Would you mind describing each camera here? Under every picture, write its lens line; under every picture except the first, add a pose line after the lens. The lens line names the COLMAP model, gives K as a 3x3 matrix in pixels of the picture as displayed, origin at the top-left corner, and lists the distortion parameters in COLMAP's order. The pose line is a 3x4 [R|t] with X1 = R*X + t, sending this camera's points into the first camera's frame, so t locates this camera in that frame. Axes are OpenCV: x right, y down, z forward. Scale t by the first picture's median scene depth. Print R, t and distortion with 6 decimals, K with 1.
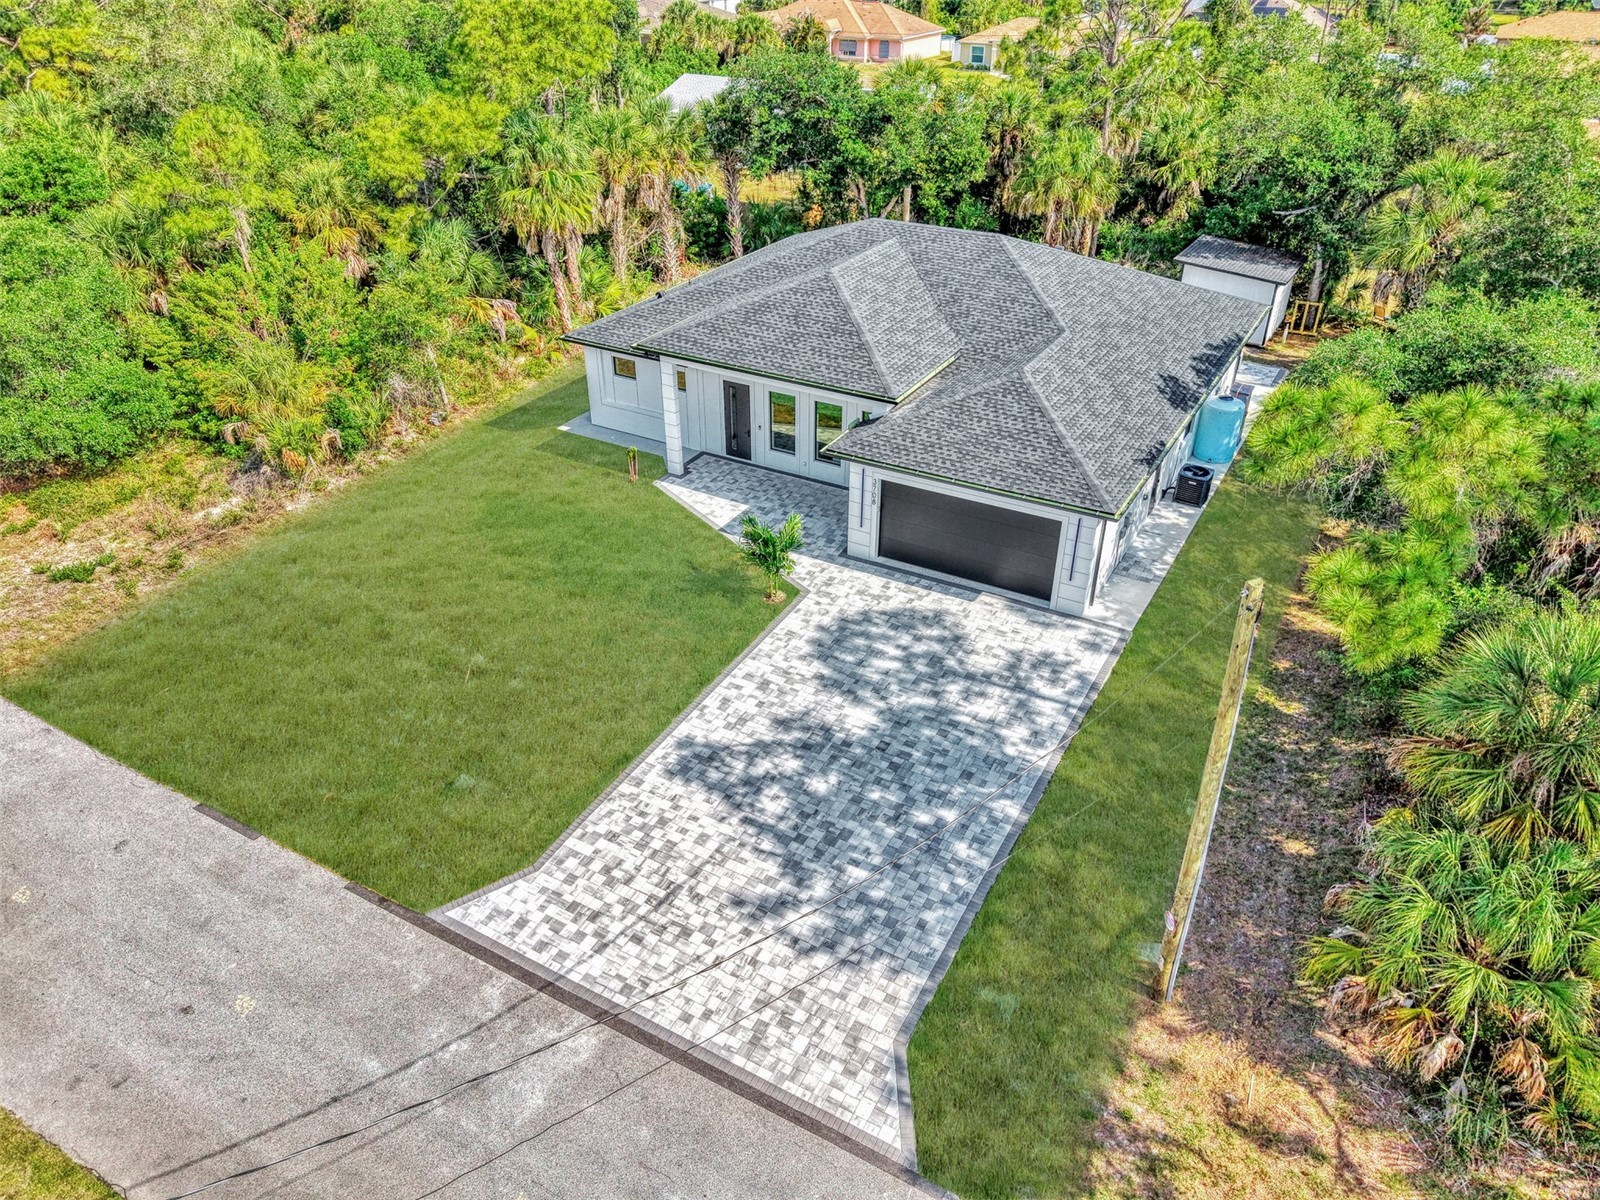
lens RADIAL K [[1150.5, 0, 780.6], [0, 1150.5, 600.0], [0, 0, 1]] dist [0.121530, -0.213517]
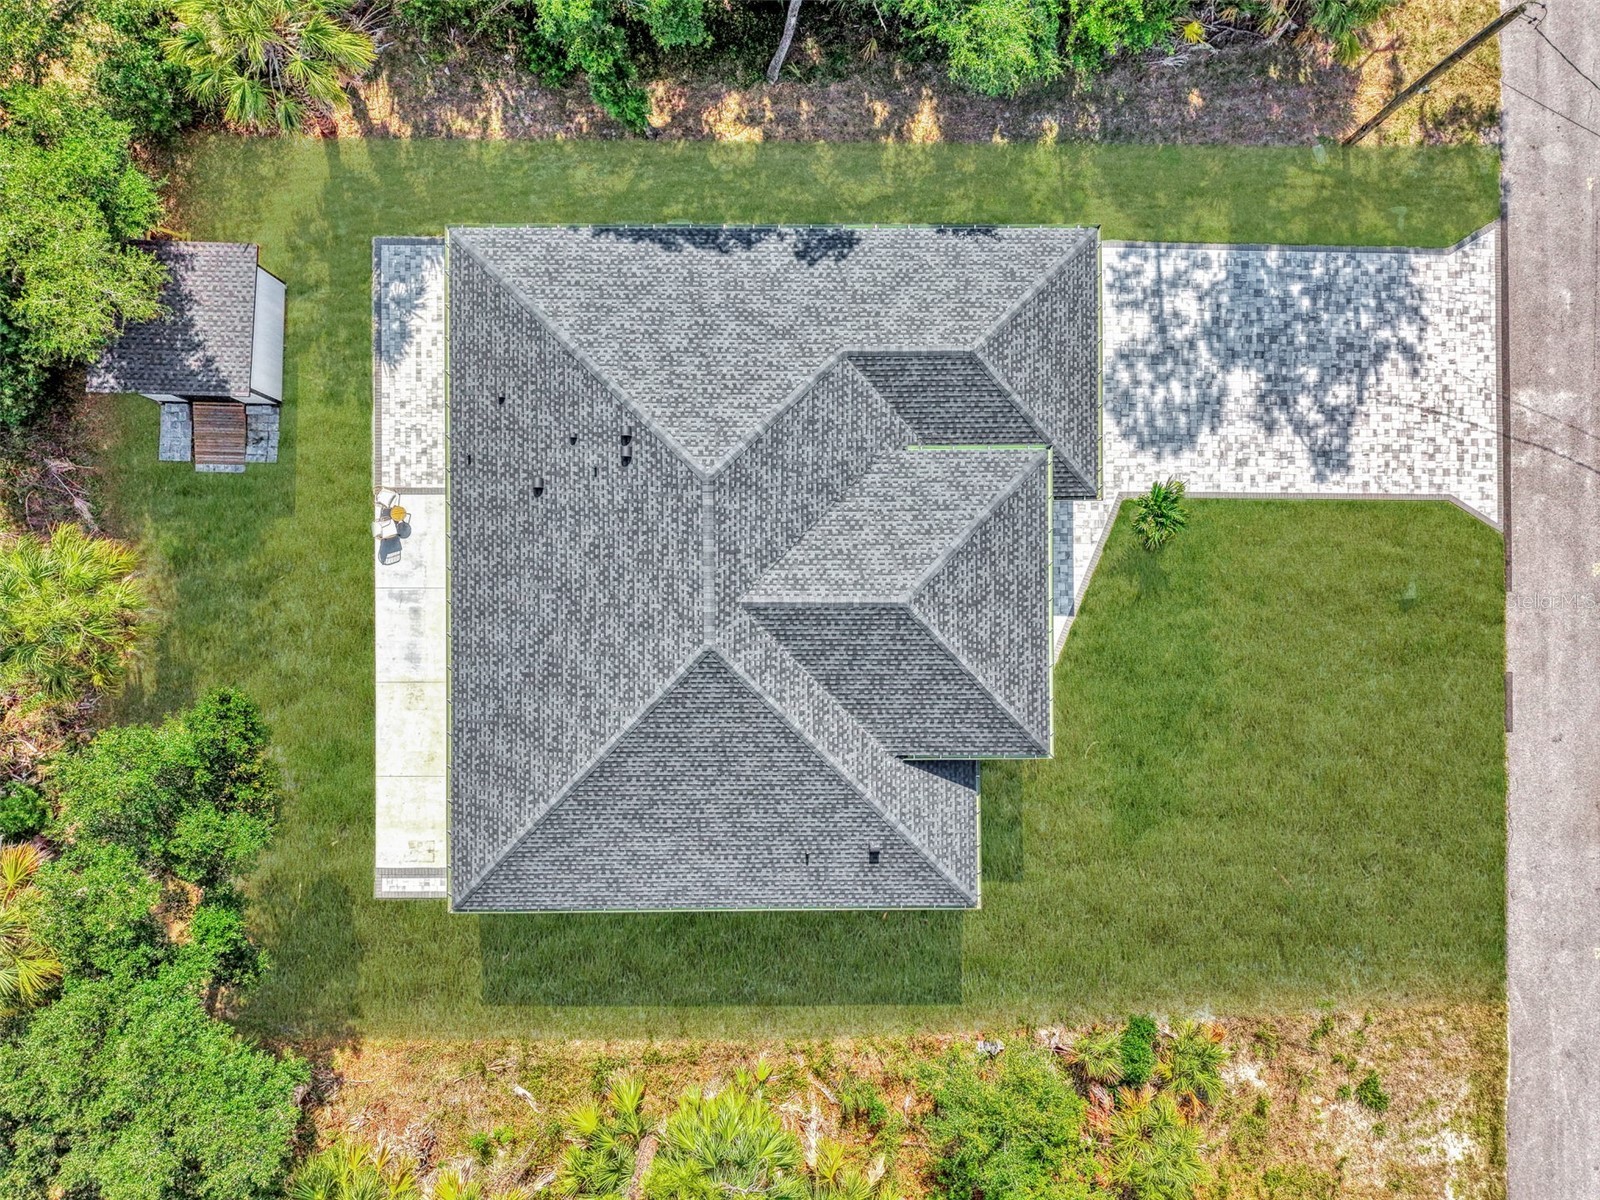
lens RADIAL K [[1223.2, 0, 801.0], [0, 1223.2, 613.7], [0, 0, 1]] dist [-0.019509, 0.011170]
pose [[-0.508959, -0.860788, -0.002121, 0.103967], [0.427526, -0.254921, 0.867316, -1.513945], [-0.747116, 0.440521, 0.497753, 0.811006]]
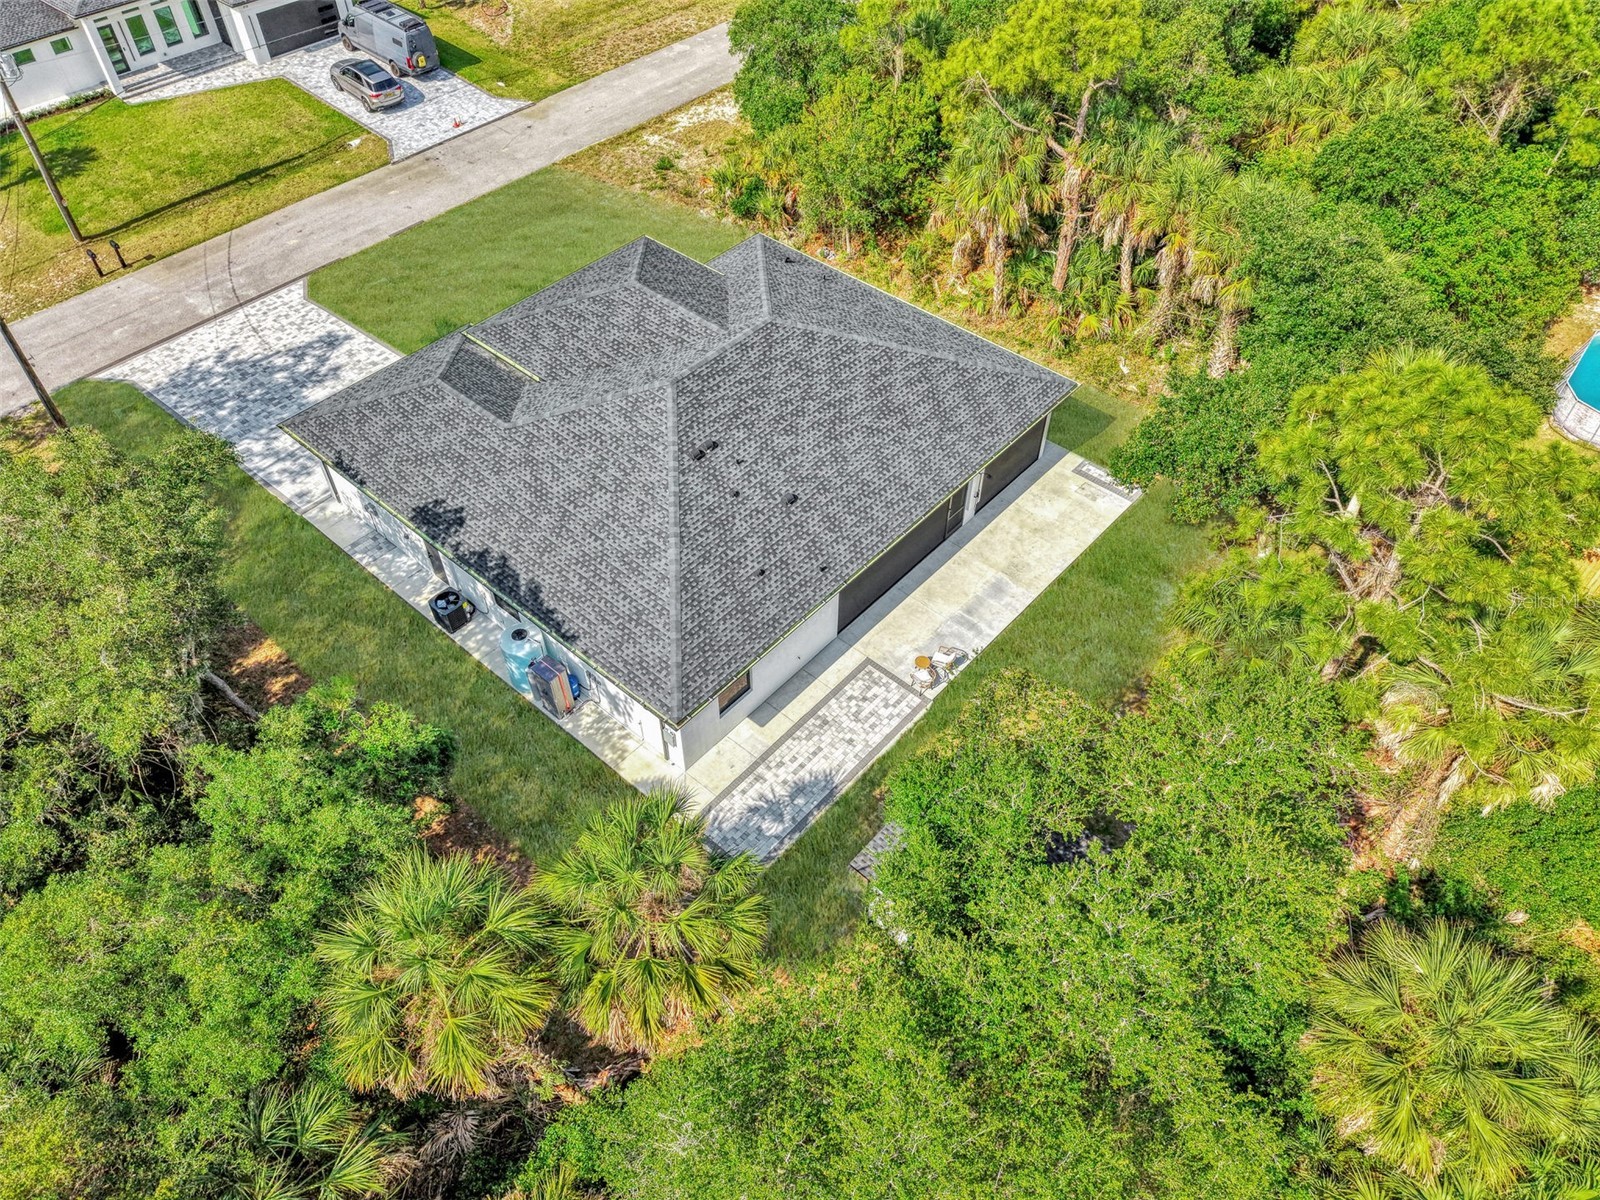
lens RADIAL K [[1163.7, 0, 826.1], [0, 1163.7, 561.4], [0, 0, 1]] dist [-0.034350, 0.002738]
pose [[-0.176050, 0.703229, -0.688822, 1.327877], [-0.525442, 0.524594, 0.669859, -1.347159], [0.832416, 0.479865, 0.277151, 1.309689]]
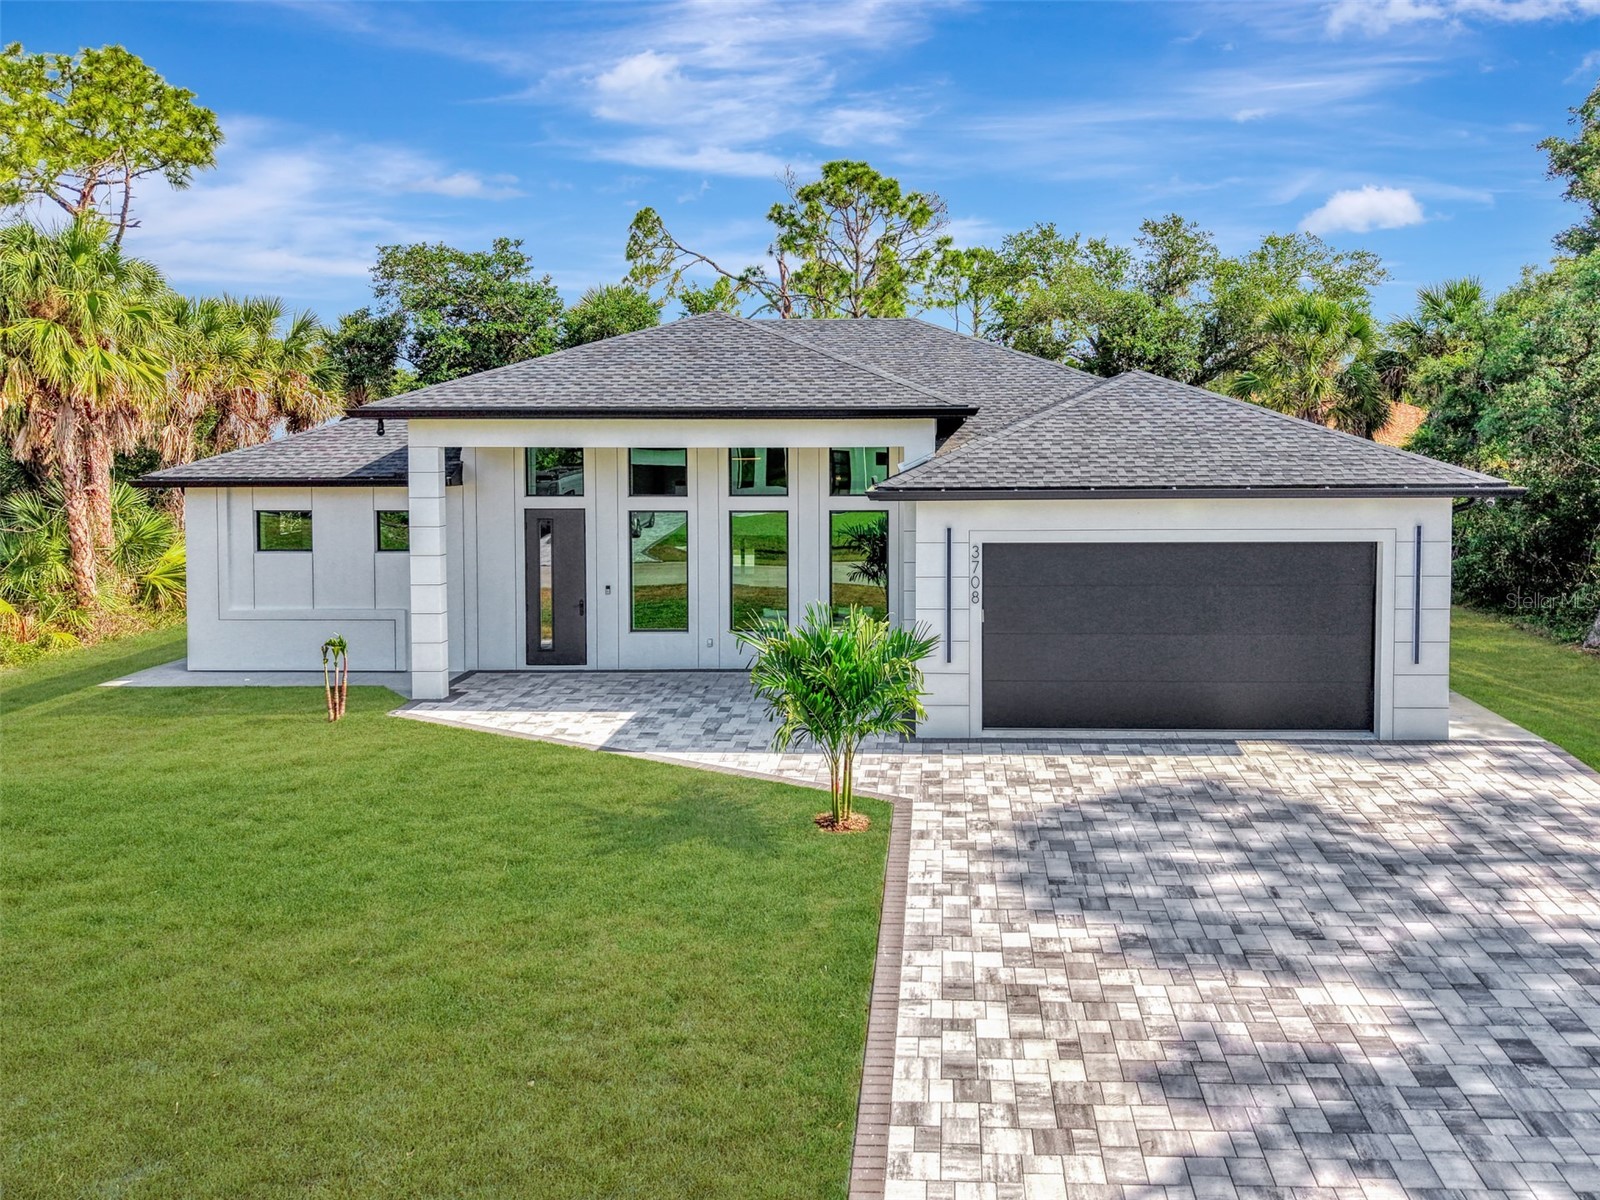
lens RADIAL K [[1179.0, 0, 901.5], [0, 1179.0, 516.7], [0, 0, 1]] dist [0.007412, -0.001568]
pose [[0.881047, -0.038689, 0.471444, -0.207618], [0.248945, 0.885387, -0.392576, 0.081452], [-0.402223, 0.463242, 0.789699, 0.740938]]
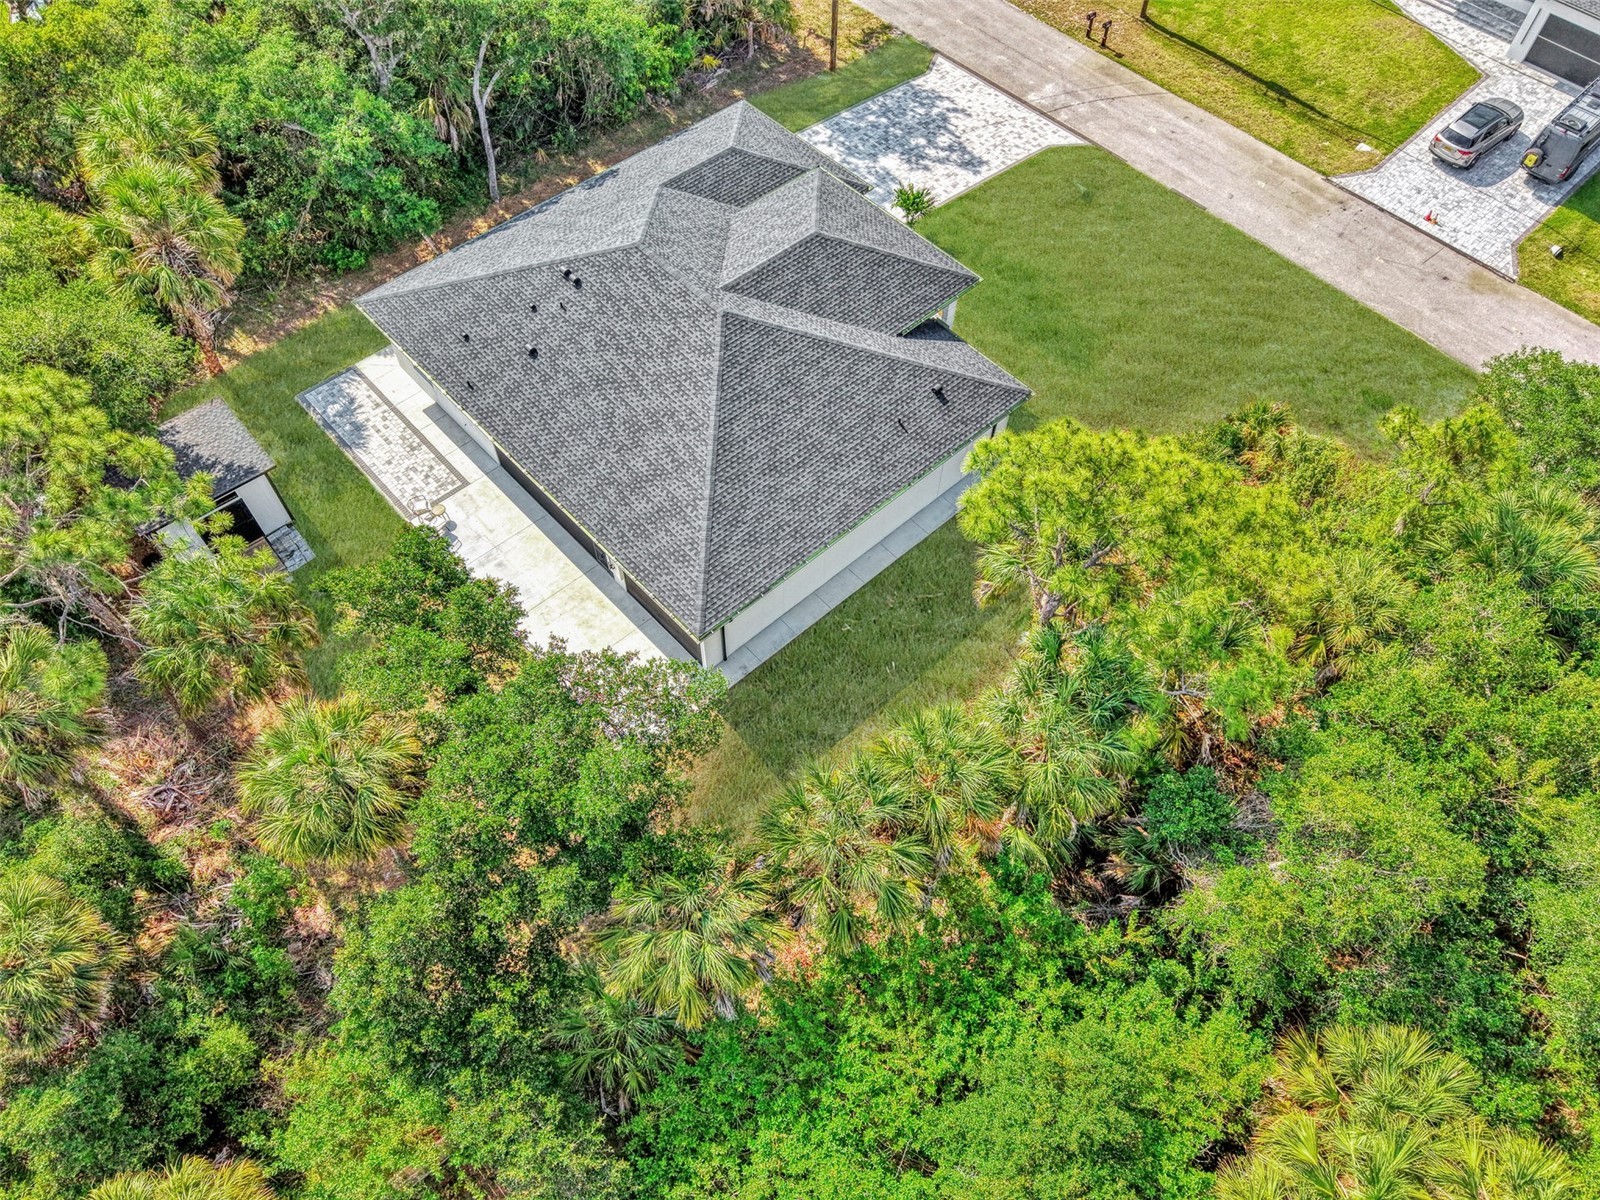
lens RADIAL K [[1164.0, 0, 804.9], [0, 1164.0, 570.4], [0, 0, 1]] dist [-0.014366, 0.004754]
pose [[-0.956094, -0.247903, 0.156296, -0.287948], [0.139511, 0.084000, 0.986651, -1.891582], [-0.257723, 0.965136, -0.045727, 1.863948]]
